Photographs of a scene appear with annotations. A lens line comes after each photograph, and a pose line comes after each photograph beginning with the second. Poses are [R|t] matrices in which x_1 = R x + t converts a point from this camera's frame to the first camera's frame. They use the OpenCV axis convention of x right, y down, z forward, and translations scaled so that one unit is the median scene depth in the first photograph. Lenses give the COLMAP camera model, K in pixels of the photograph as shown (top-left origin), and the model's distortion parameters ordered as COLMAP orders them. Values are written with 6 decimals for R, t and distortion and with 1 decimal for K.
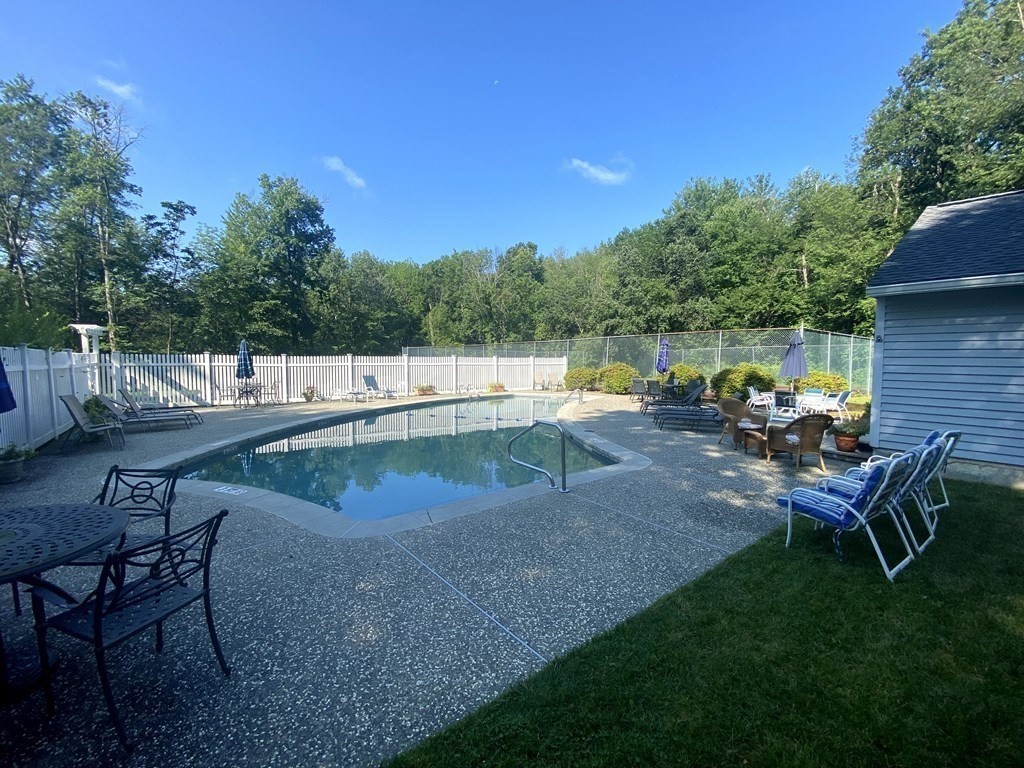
lens RADIAL K [[415.0, 0, 512.0], [0, 415.0, 384.0], [0, 0, 1]] dist [0.013986, -0.020647]
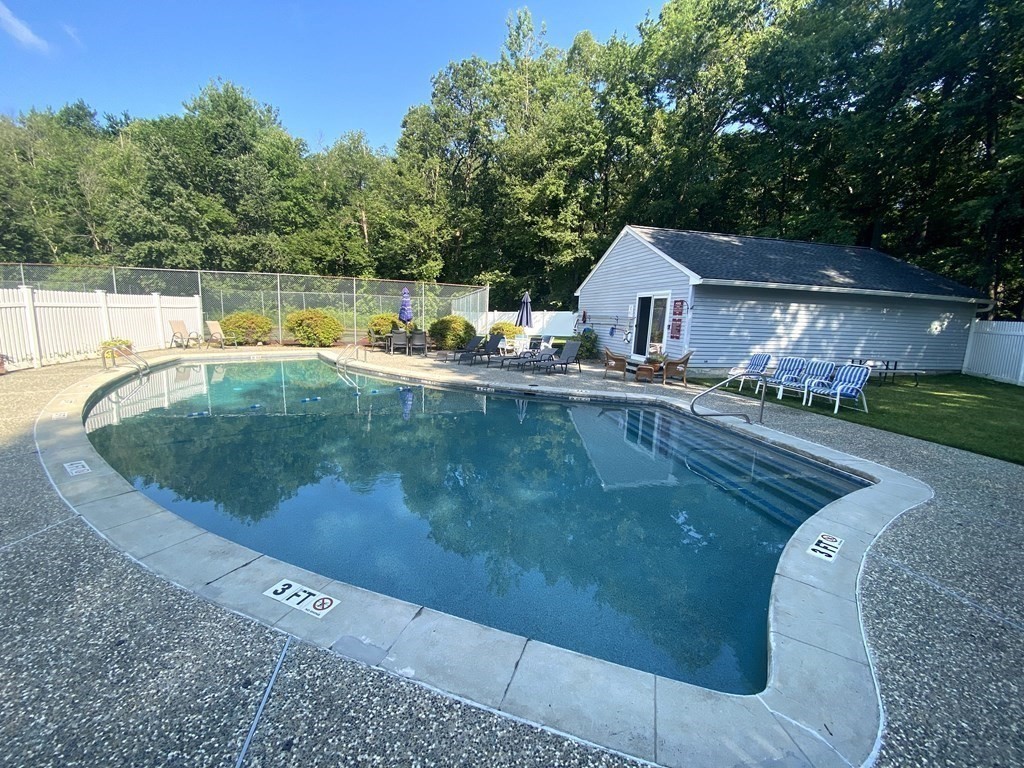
lens RADIAL K [[415.0, 0, 512.0], [0, 415.0, 384.0], [0, 0, 1]] dist [0.013986, -0.020647]
pose [[0.421586, -0.134750, 0.896720, -0.179914], [0.014530, 0.989774, 0.141902, -0.007573], [-0.906672, -0.046795, 0.419233, 0.154785]]
